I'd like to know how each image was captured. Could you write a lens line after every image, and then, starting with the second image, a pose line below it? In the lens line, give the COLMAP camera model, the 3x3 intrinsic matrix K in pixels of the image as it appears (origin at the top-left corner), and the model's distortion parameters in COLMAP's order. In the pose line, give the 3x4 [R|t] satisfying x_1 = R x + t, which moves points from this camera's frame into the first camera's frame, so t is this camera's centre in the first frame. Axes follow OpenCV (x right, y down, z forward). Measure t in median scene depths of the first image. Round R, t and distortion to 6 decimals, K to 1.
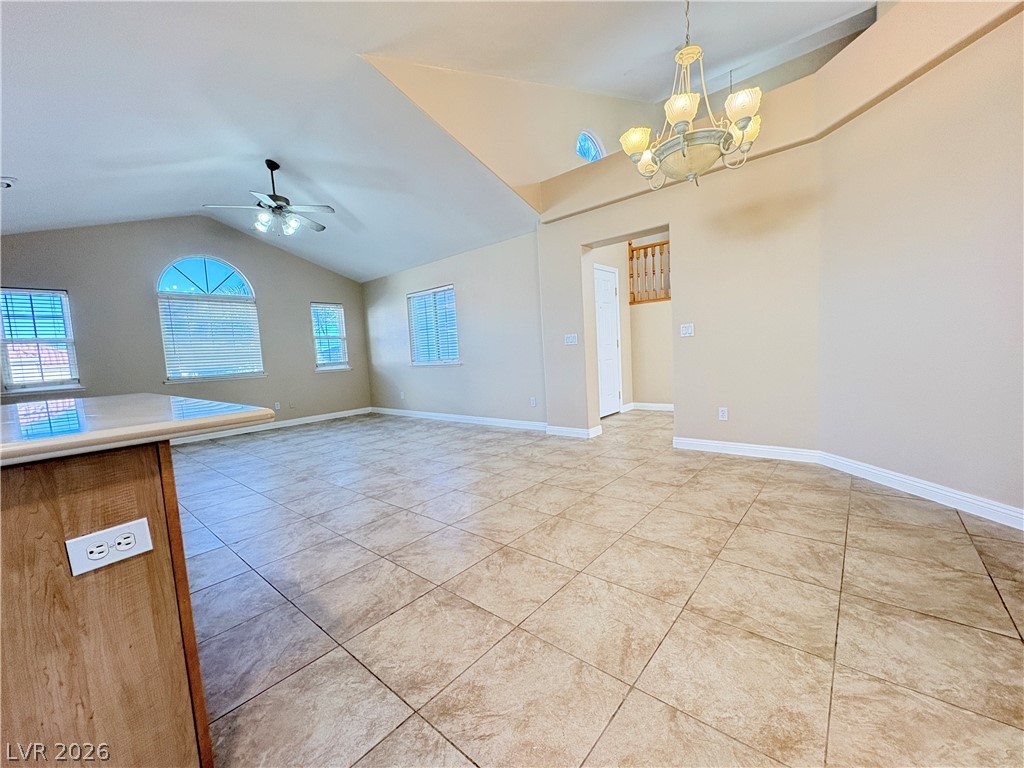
lens RADIAL K [[406.7, 0, 519.3], [0, 406.7, 384.8], [0, 0, 1]] dist [-0.001575, 0.000099]
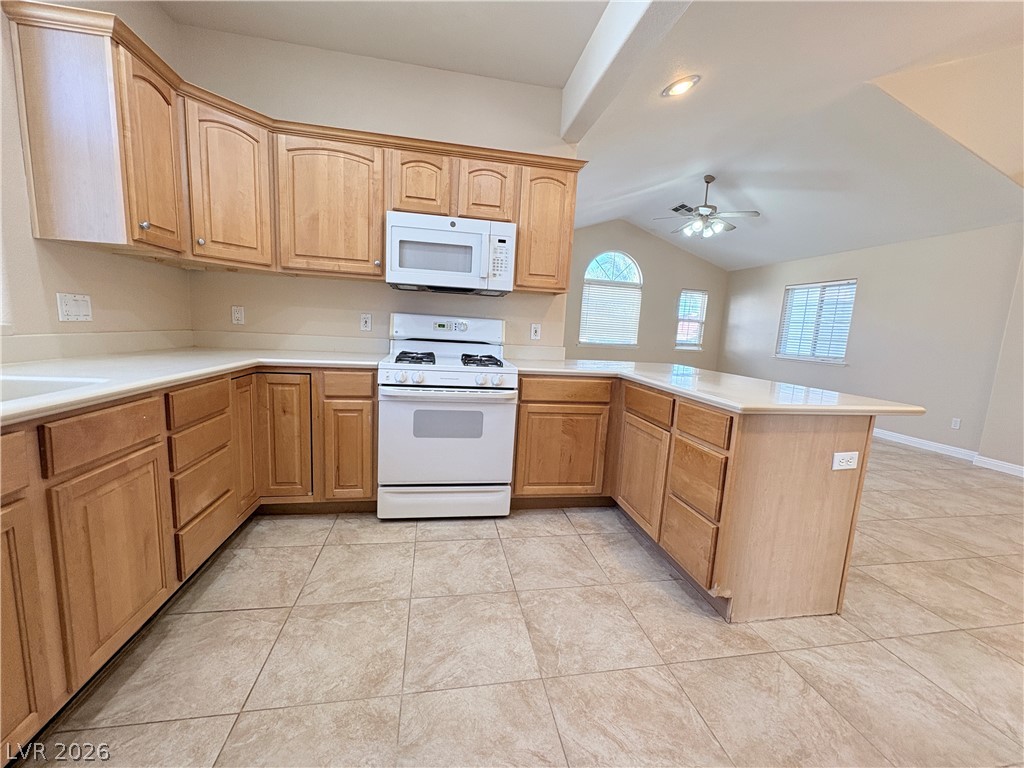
lens RADIAL K [[406.7, 0, 503.6], [0, 406.7, 386.7], [0, 0, 1]] dist [-0.001575, 0.000099]
pose [[0.764438, 0.193847, -0.614864, -0.215128], [-0.152240, 0.981030, 0.120013, 0.009494], [0.626464, 0.001865, 0.779448, -0.314172]]
